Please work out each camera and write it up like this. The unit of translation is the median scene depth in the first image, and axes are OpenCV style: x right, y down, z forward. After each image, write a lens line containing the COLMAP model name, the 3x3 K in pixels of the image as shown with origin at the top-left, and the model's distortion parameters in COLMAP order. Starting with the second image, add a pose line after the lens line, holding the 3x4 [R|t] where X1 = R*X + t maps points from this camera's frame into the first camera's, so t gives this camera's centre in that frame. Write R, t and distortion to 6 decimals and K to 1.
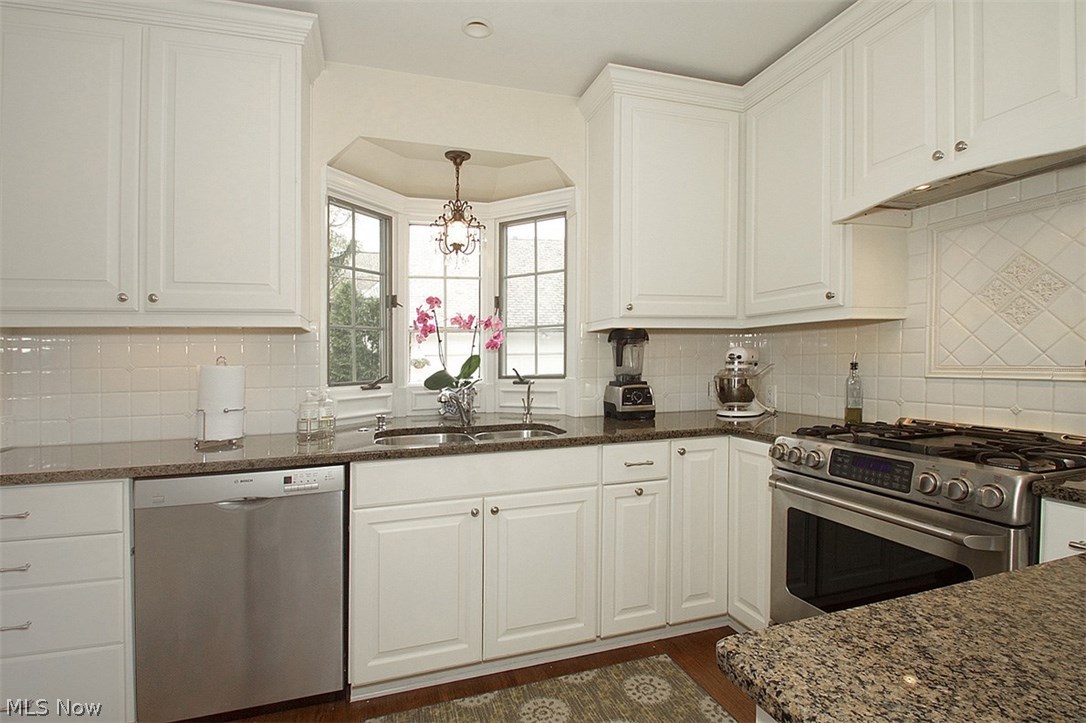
lens RADIAL K [[538.5, 0, 549.9], [0, 538.5, 368.3], [0, 0, 1]] dist [-0.004843, -0.000216]
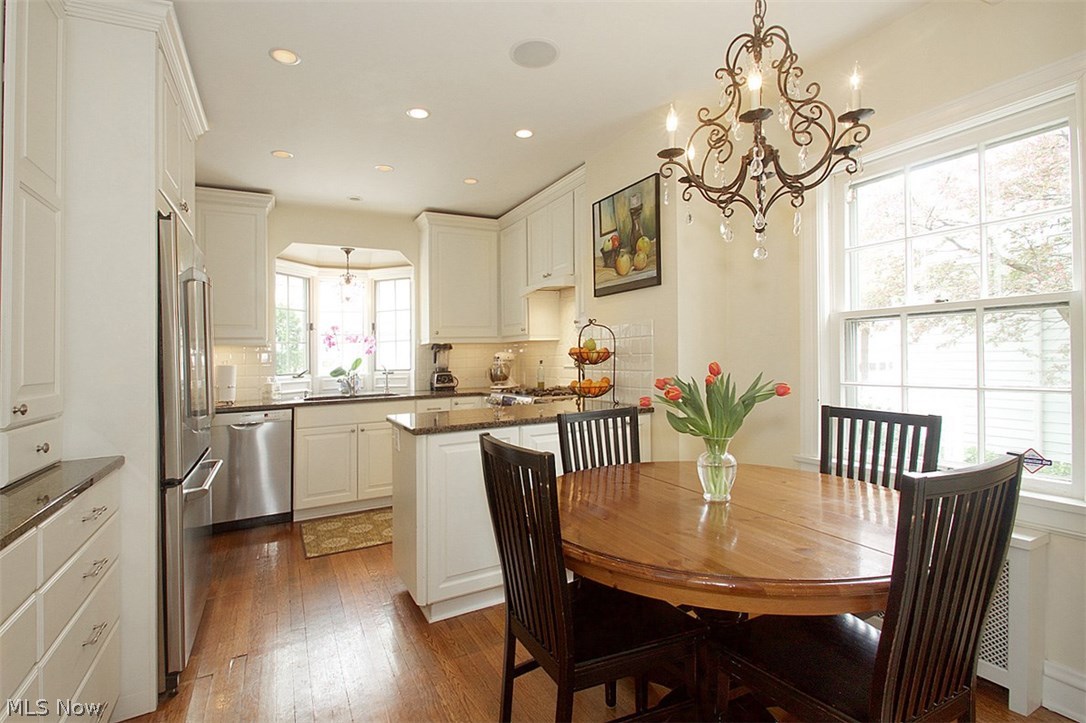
lens RADIAL K [[538.5, 0, 532.0], [0, 538.5, 353.8], [0, 0, 1]] dist [-0.004843, -0.000216]
pose [[0.992425, -0.007486, 0.122623, 0.230915], [0.009482, 0.999832, -0.015704, -0.003180], [-0.122485, 0.016748, 0.992329, -0.920408]]
